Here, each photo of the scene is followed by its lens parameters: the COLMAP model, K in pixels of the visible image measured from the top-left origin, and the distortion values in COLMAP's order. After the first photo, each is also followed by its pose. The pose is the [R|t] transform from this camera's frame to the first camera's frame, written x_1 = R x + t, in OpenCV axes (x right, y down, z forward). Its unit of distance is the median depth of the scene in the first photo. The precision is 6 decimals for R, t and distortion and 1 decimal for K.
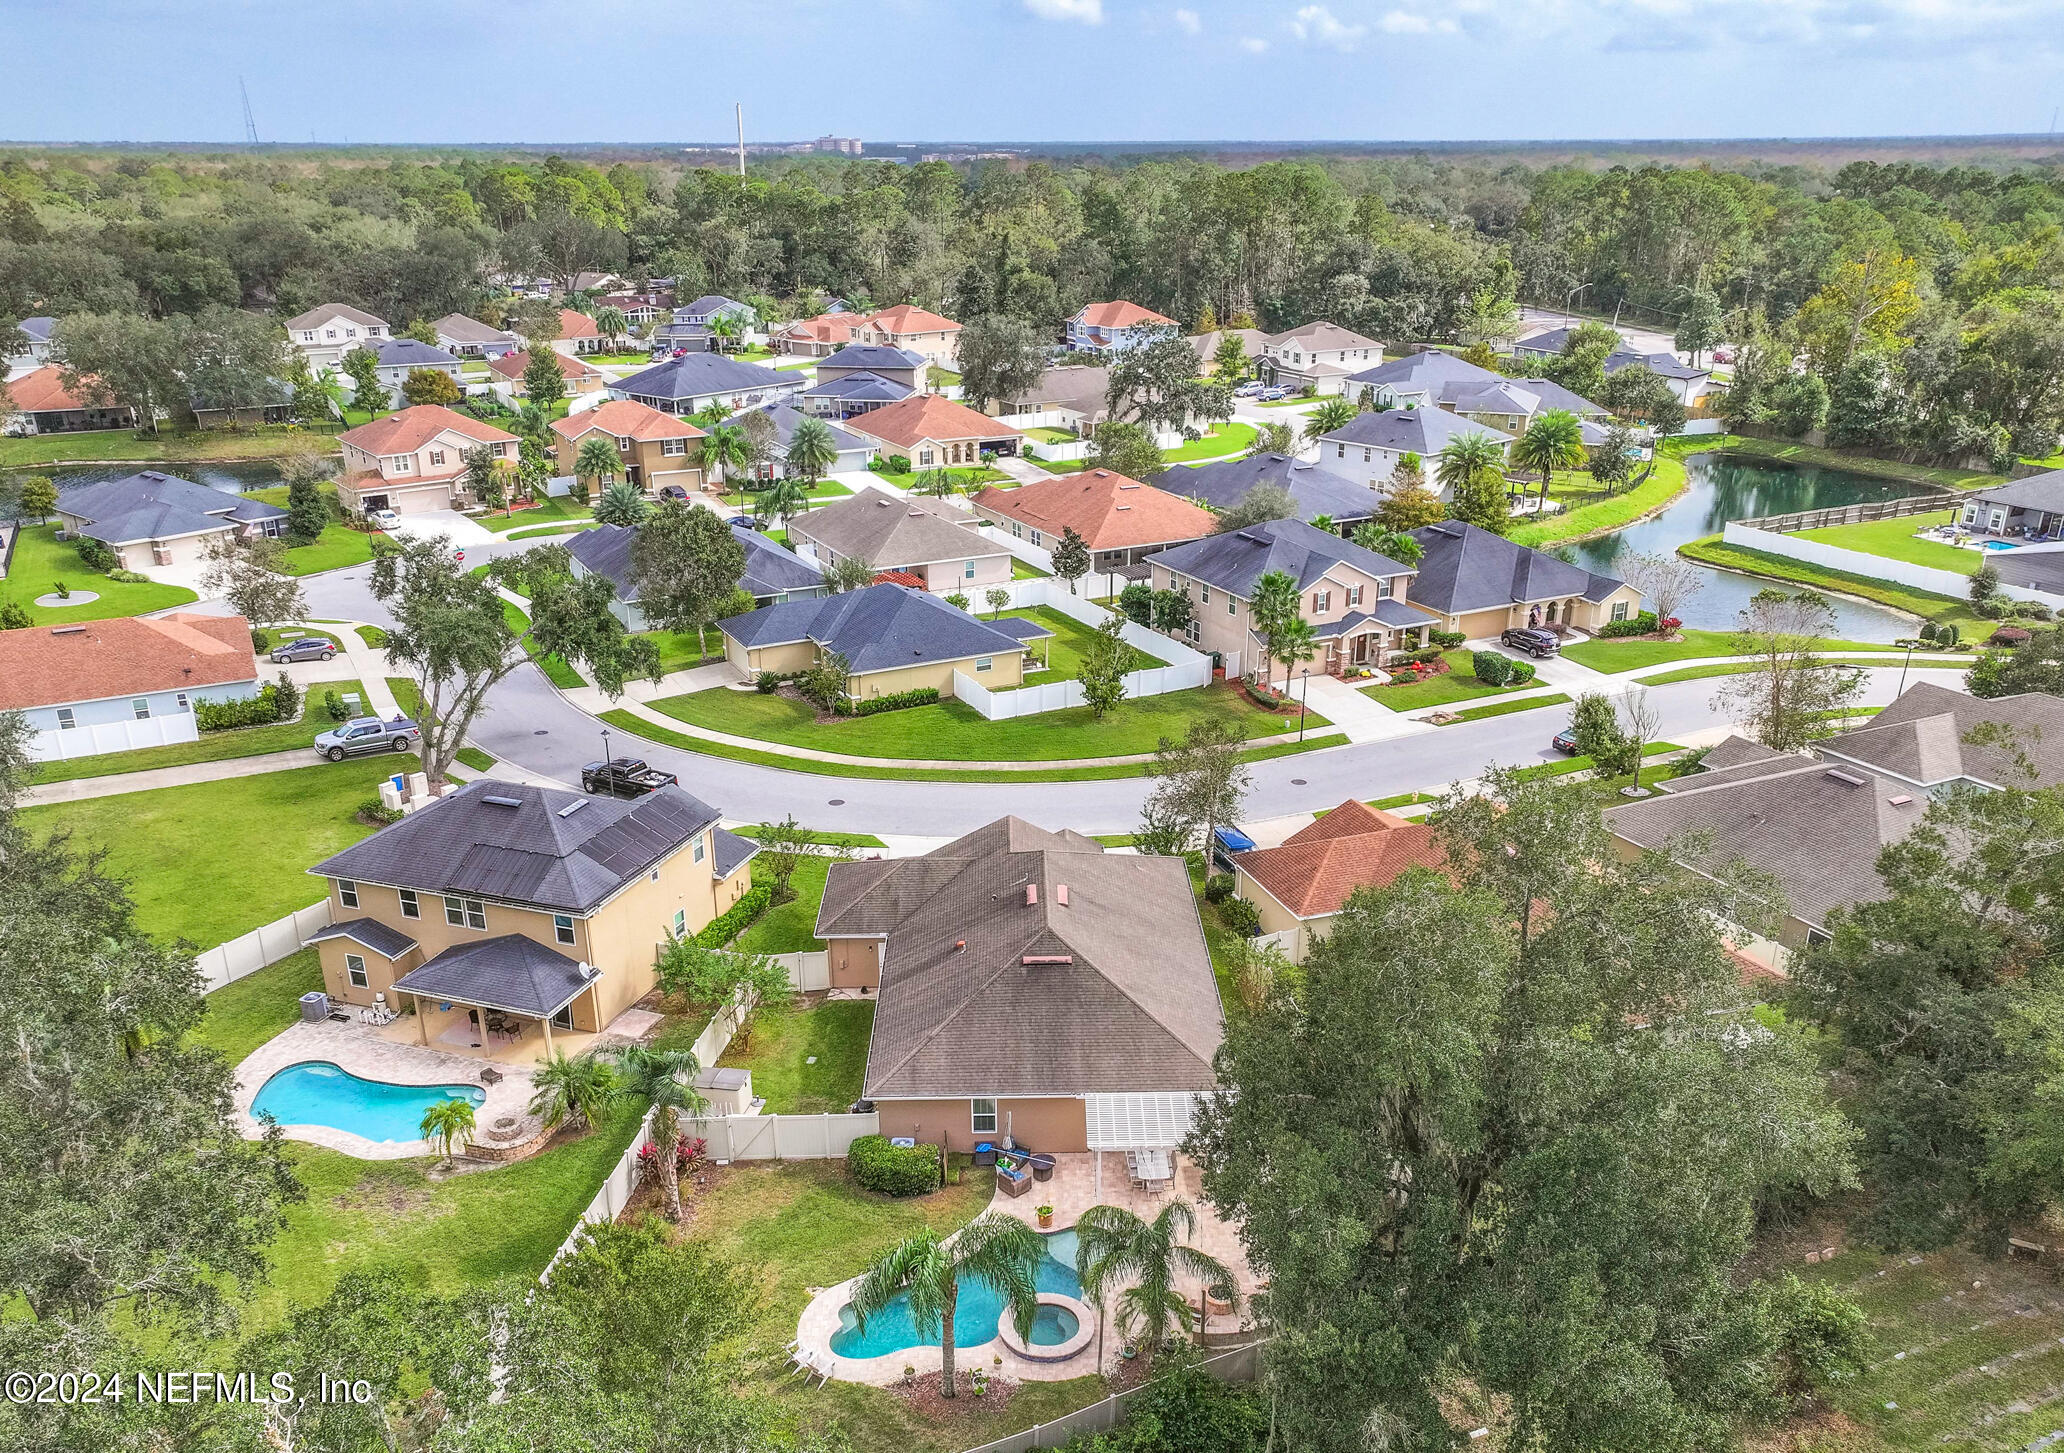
lens RADIAL K [[1635.7, 0, 1027.8], [0, 1635.7, 861.6], [0, 0, 1]] dist [0.001652, -0.006156]
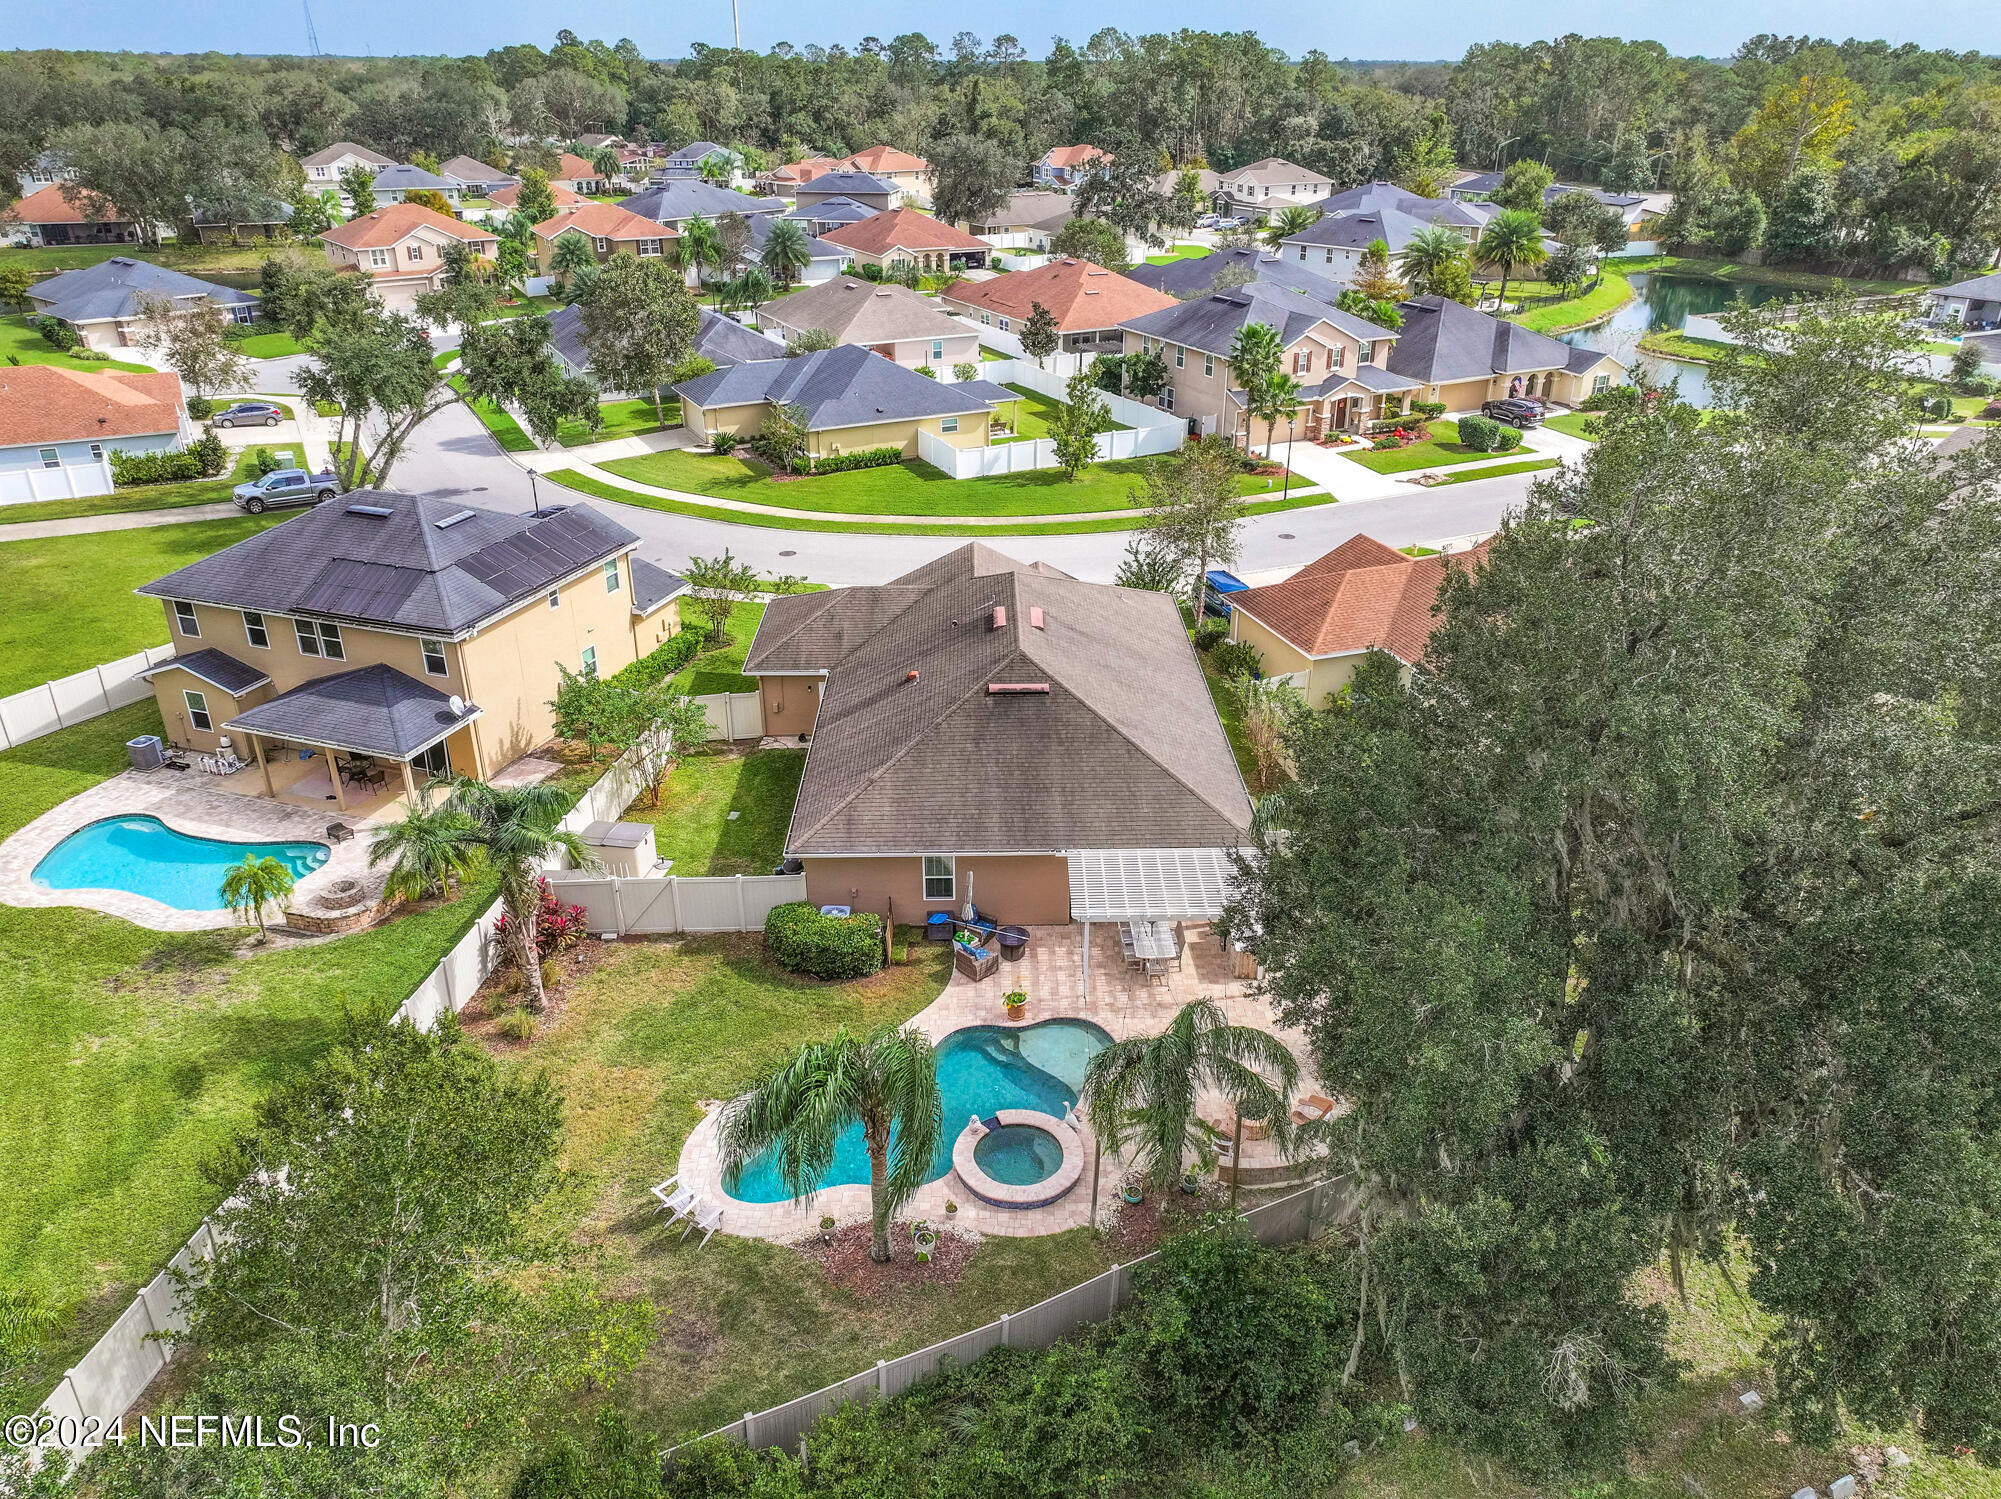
lens RADIAL K [[1397.8, 0, 1000.5], [0, 1397.8, 749.5], [0, 0, 1]] dist [-0.003775, 0.002693]
pose [[0.999987, 0.003144, 0.004041, 0.000137], [-0.003310, 0.999132, 0.041529, 0.037260], [-0.003906, -0.041542, 0.999129, 0.187863]]
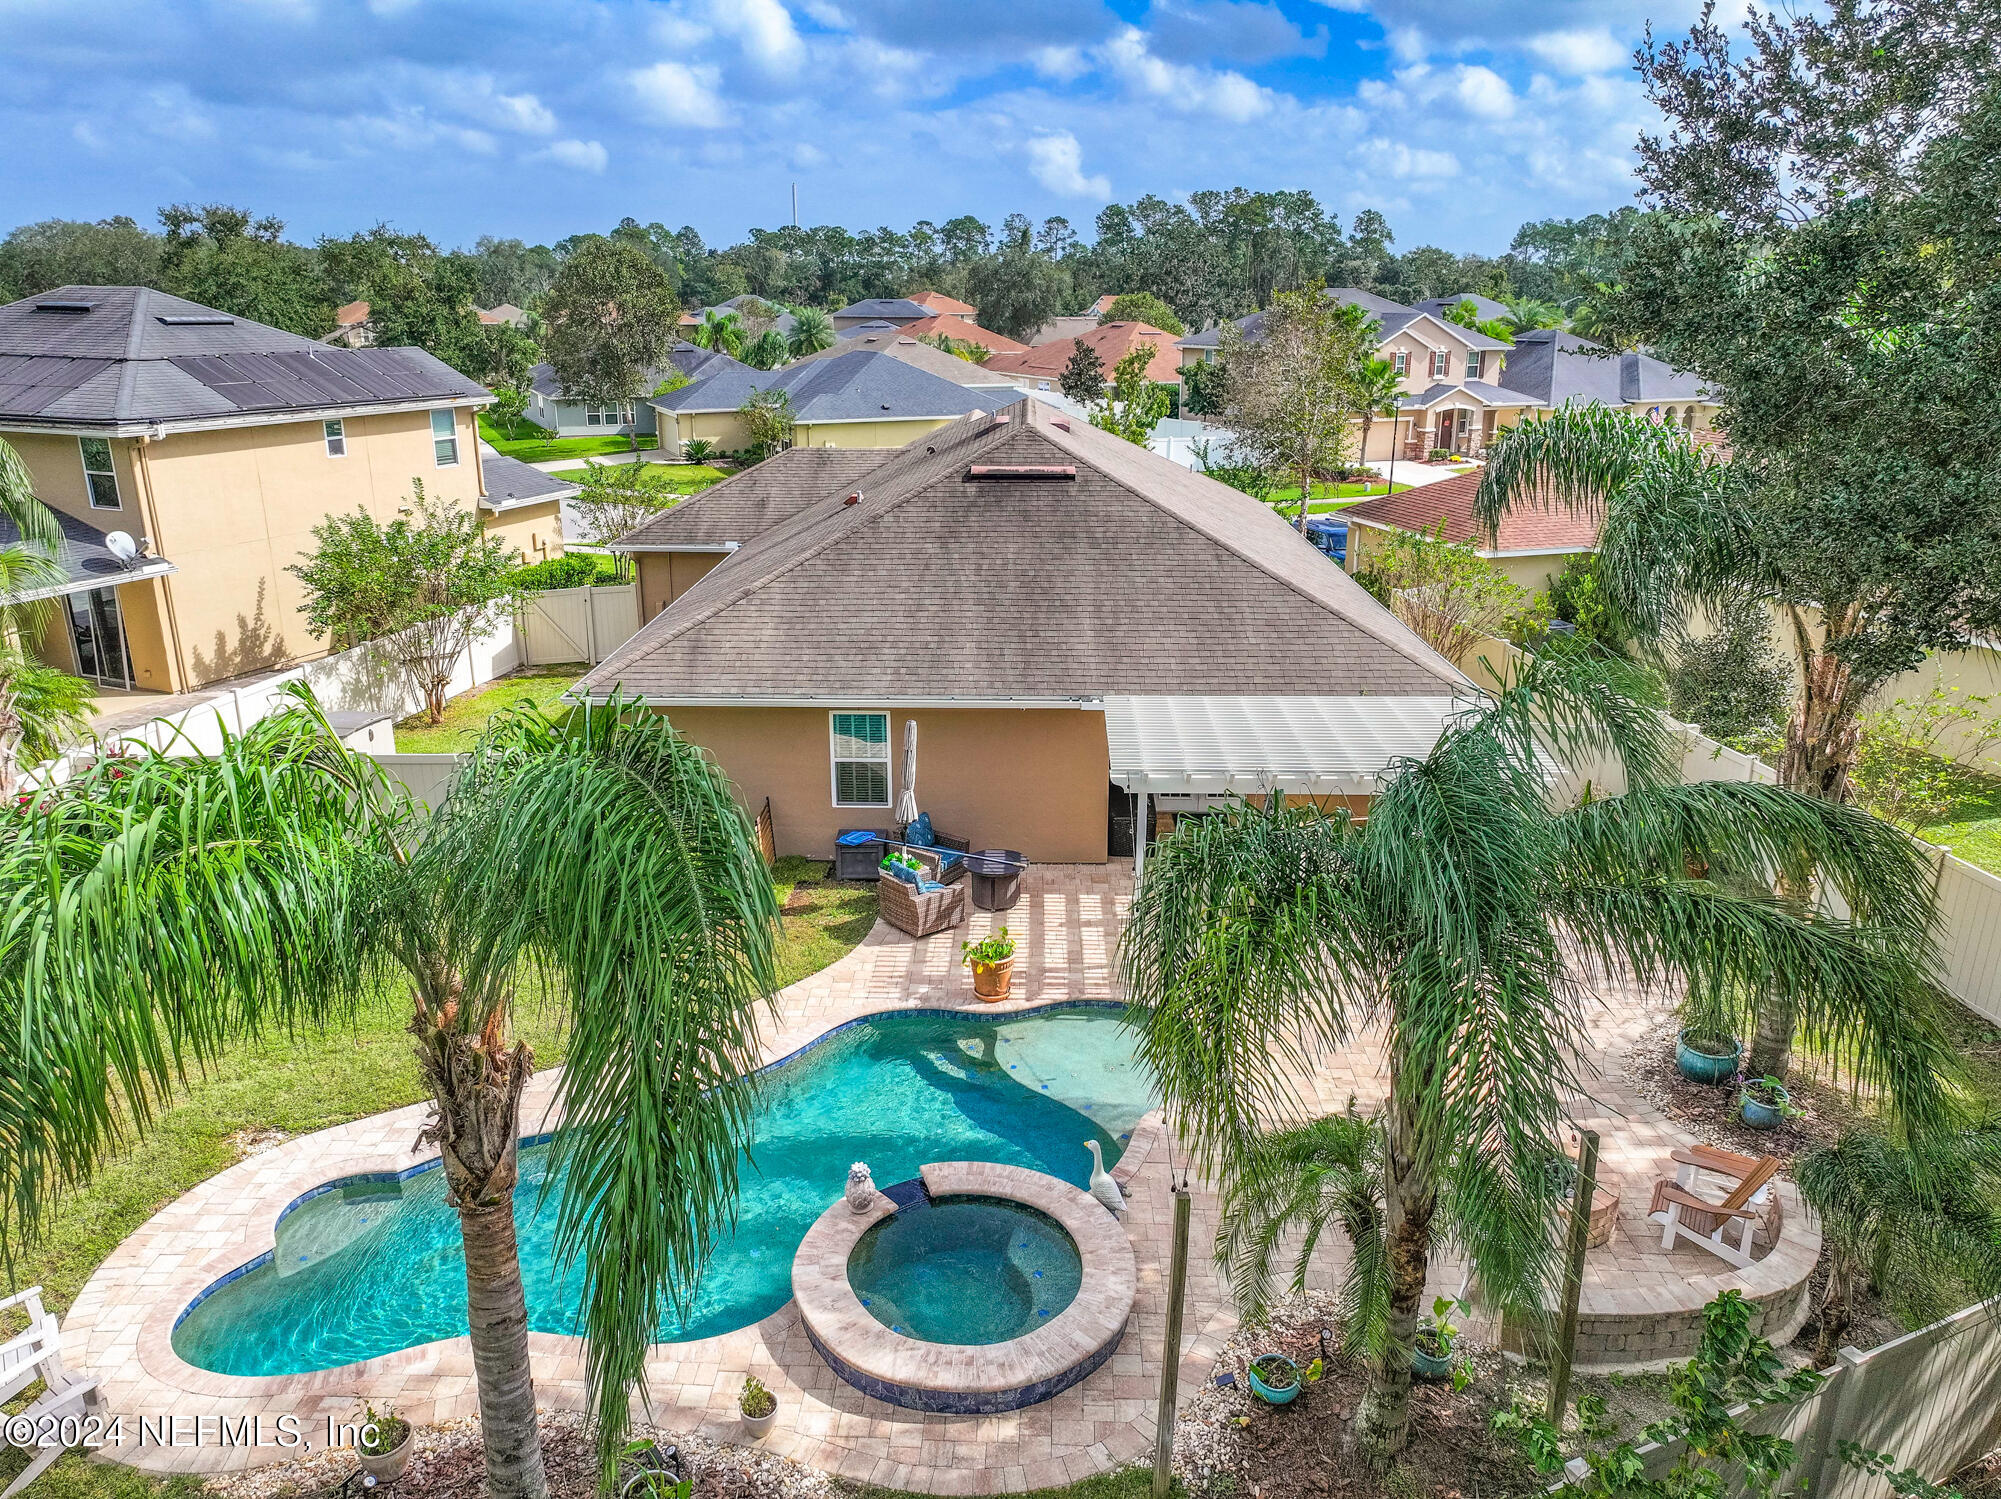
lens RADIAL K [[1397.8, 0, 1000.5], [0, 1397.8, 749.5], [0, 0, 1]] dist [-0.003775, 0.002693]
pose [[0.999387, 0.014849, -0.031703, 0.011715], [-0.018083, 0.994383, -0.104283, 0.108502], [0.029976, 0.104792, 0.994042, 0.371013]]
